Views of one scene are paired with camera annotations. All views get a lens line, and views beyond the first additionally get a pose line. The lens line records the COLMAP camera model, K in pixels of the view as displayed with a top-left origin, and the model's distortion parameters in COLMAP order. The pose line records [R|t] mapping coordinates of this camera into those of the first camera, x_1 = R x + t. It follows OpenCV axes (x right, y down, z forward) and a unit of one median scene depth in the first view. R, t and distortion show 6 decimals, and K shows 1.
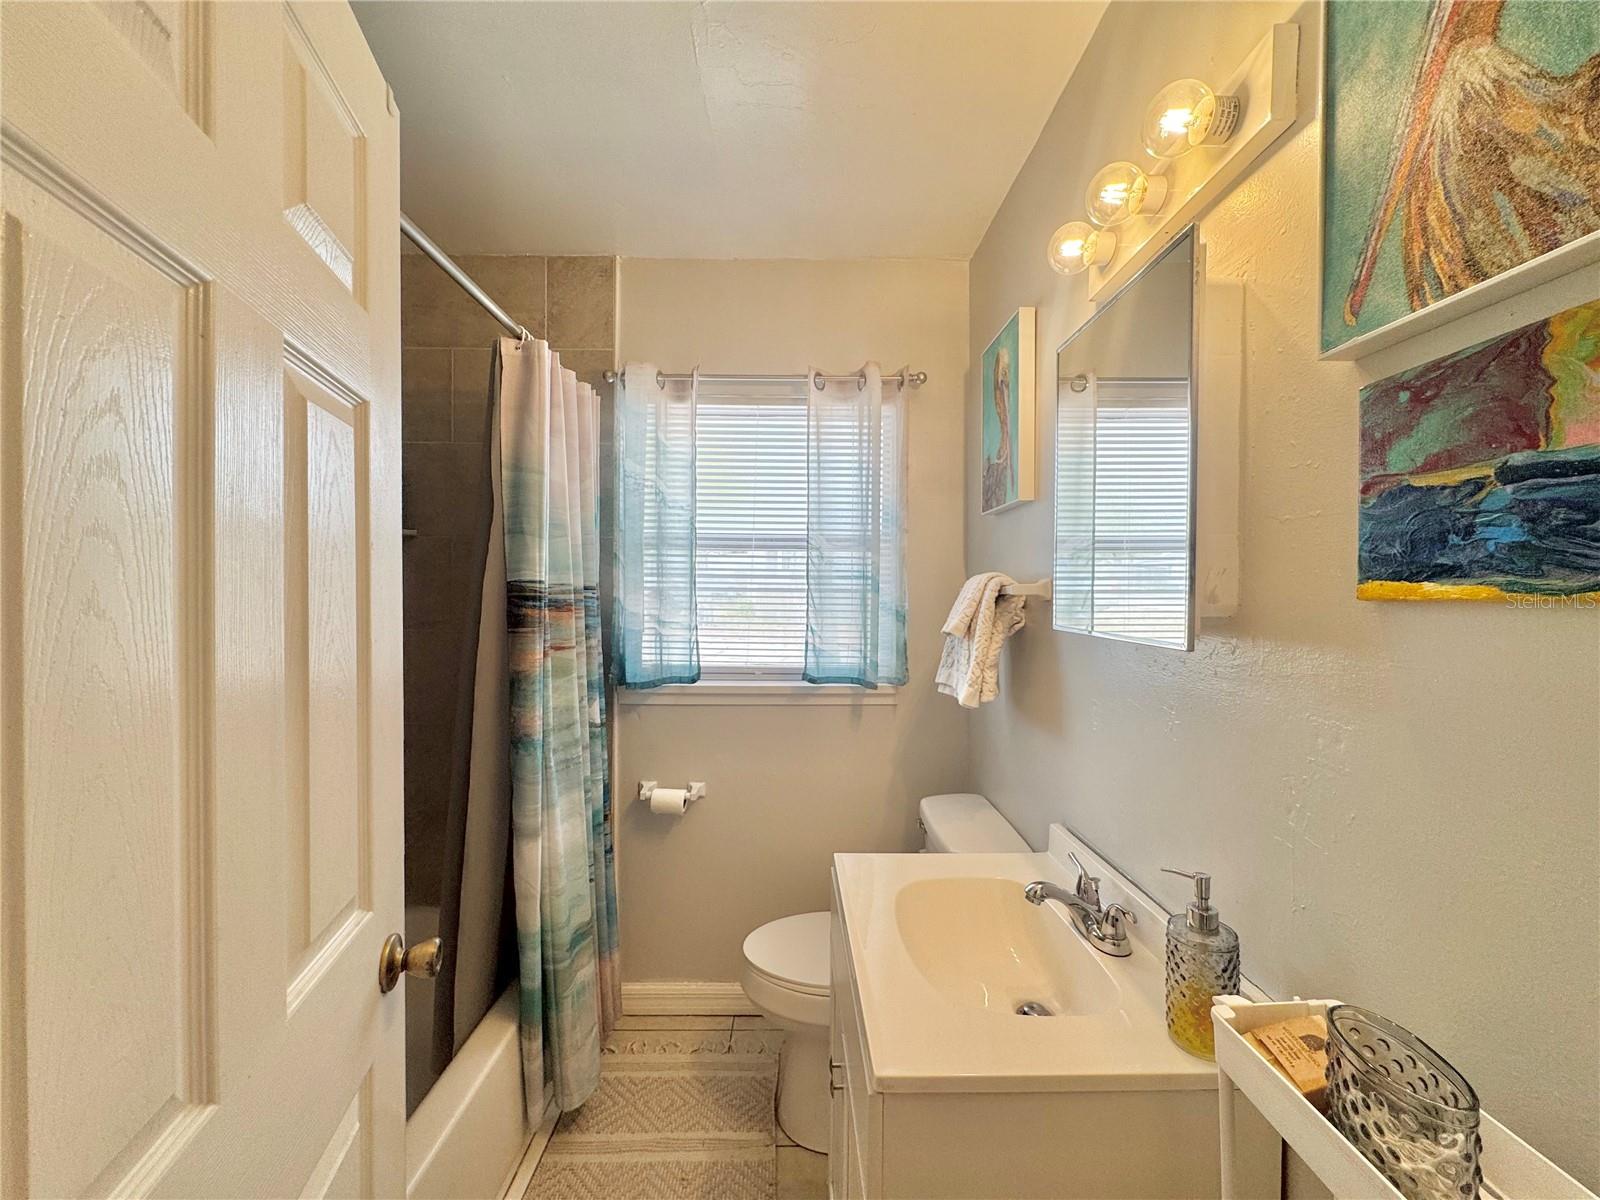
lens RADIAL K [[636.6, 0, 806.3], [0, 636.6, 604.2], [0, 0, 1]] dist [-0.007068, 0.000695]
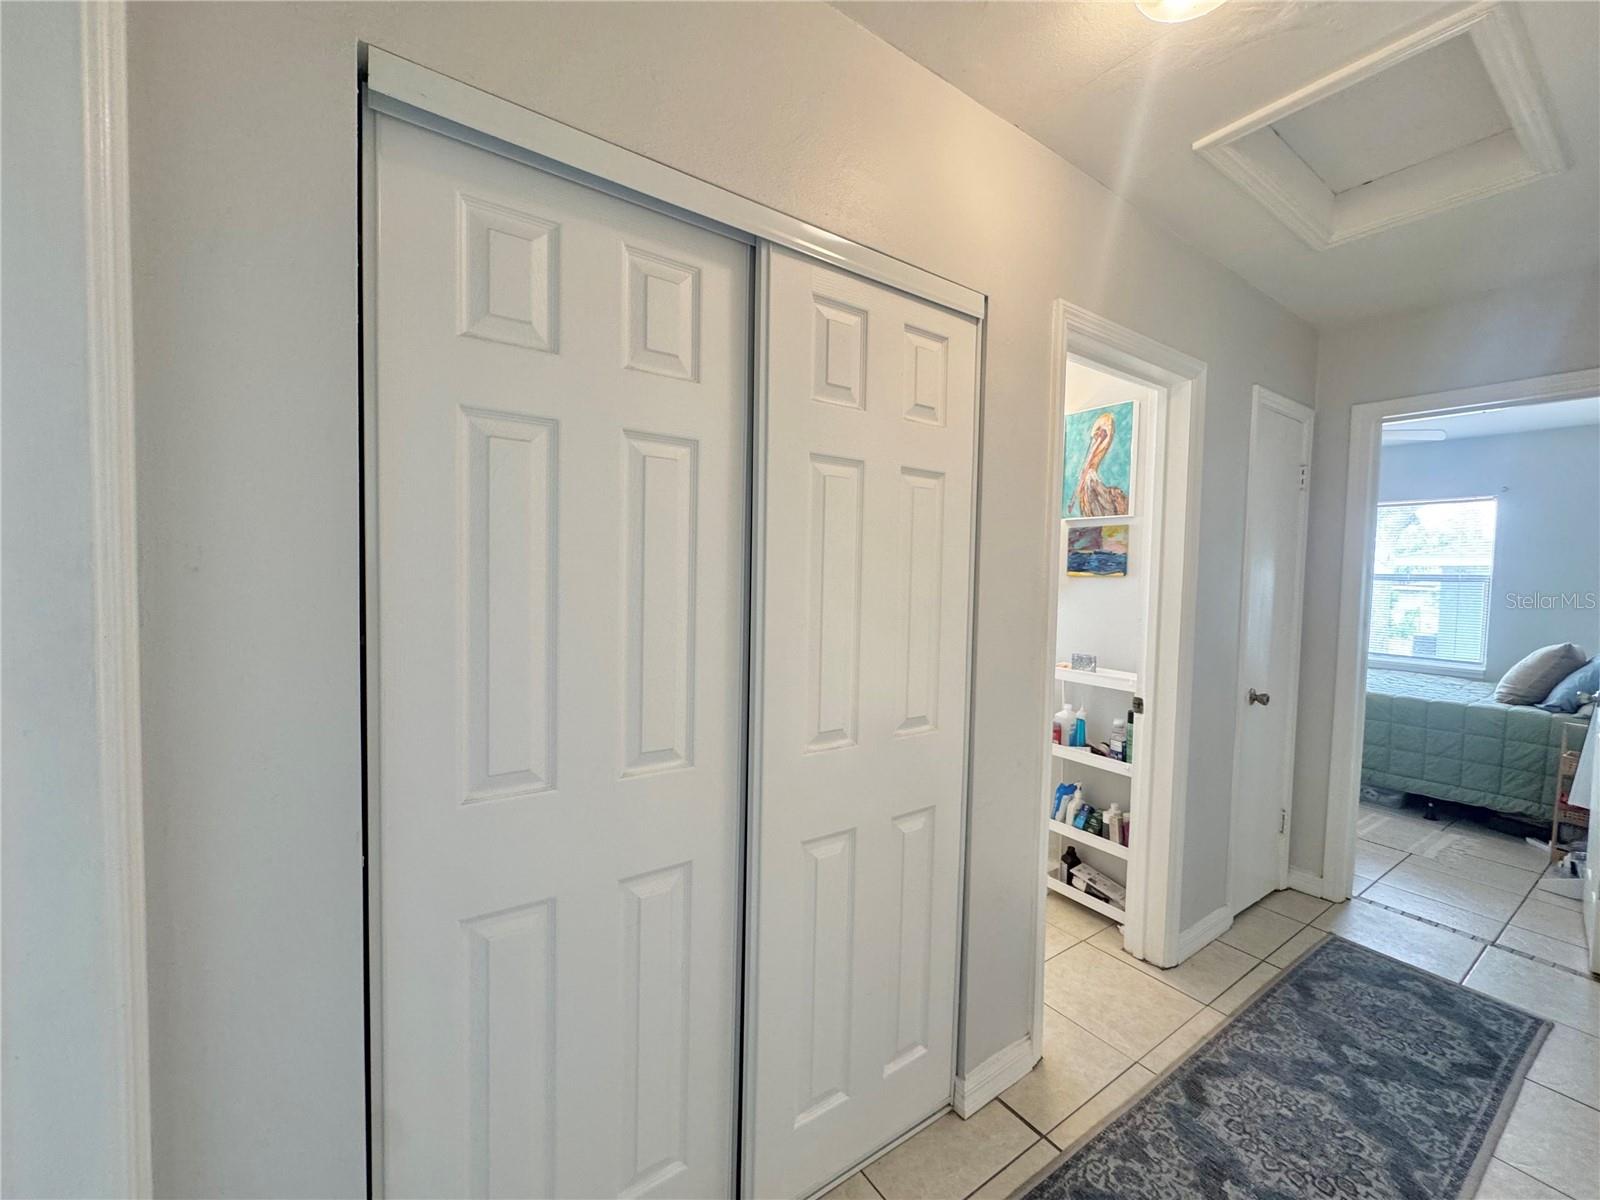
lens RADIAL K [[636.6, 0, 804.0], [0, 636.6, 603.8], [0, 0, 1]] dist [-0.007068, 0.000695]
pose [[0.829329, -0.010833, 0.558655, -3.880155], [-0.011796, 0.999250, 0.036888, 0.057208], [-0.558636, -0.037182, 0.828579, -2.069696]]
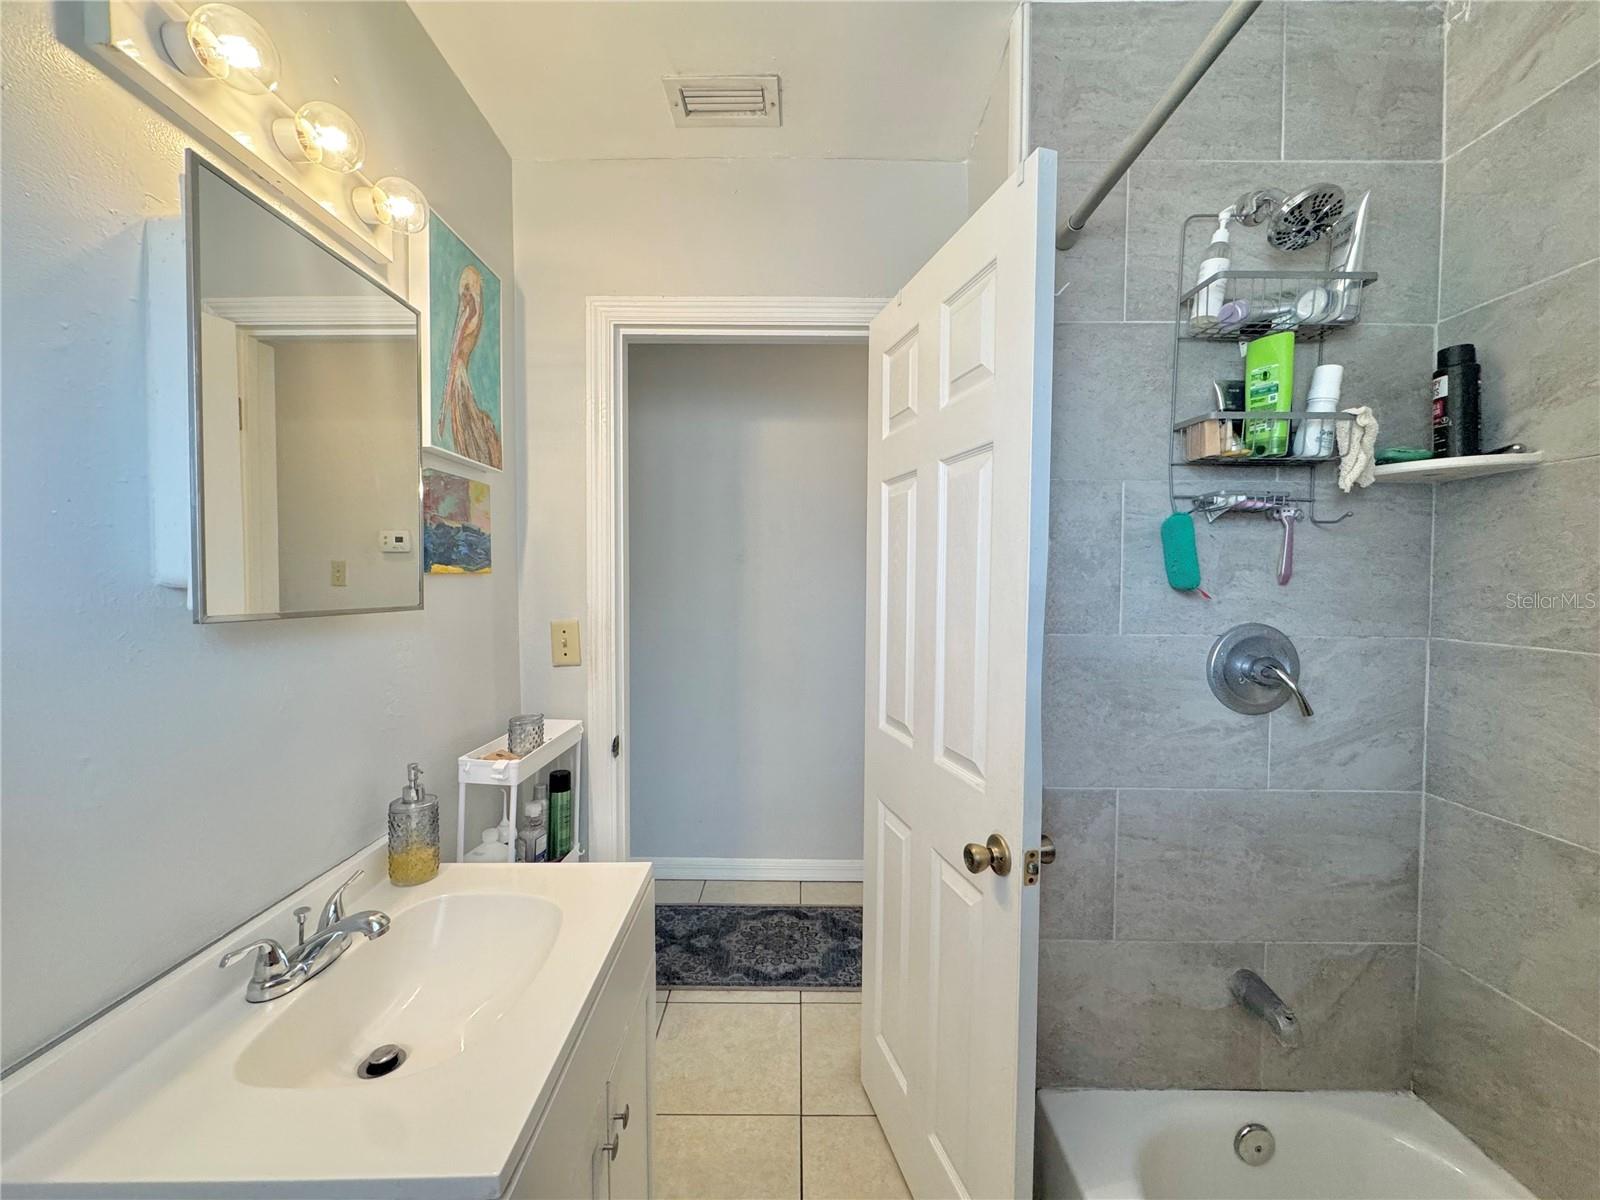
lens RADIAL K [[636.6, 0, 799.7], [0, 636.6, 601.0], [0, 0, 1]] dist [-0.007068, 0.000695]
pose [[-0.999915, -0.010325, 0.007979, -0.389724], [-0.009943, 0.998865, 0.046592, -0.028268], [-0.008451, 0.046509, -0.998882, 3.655501]]
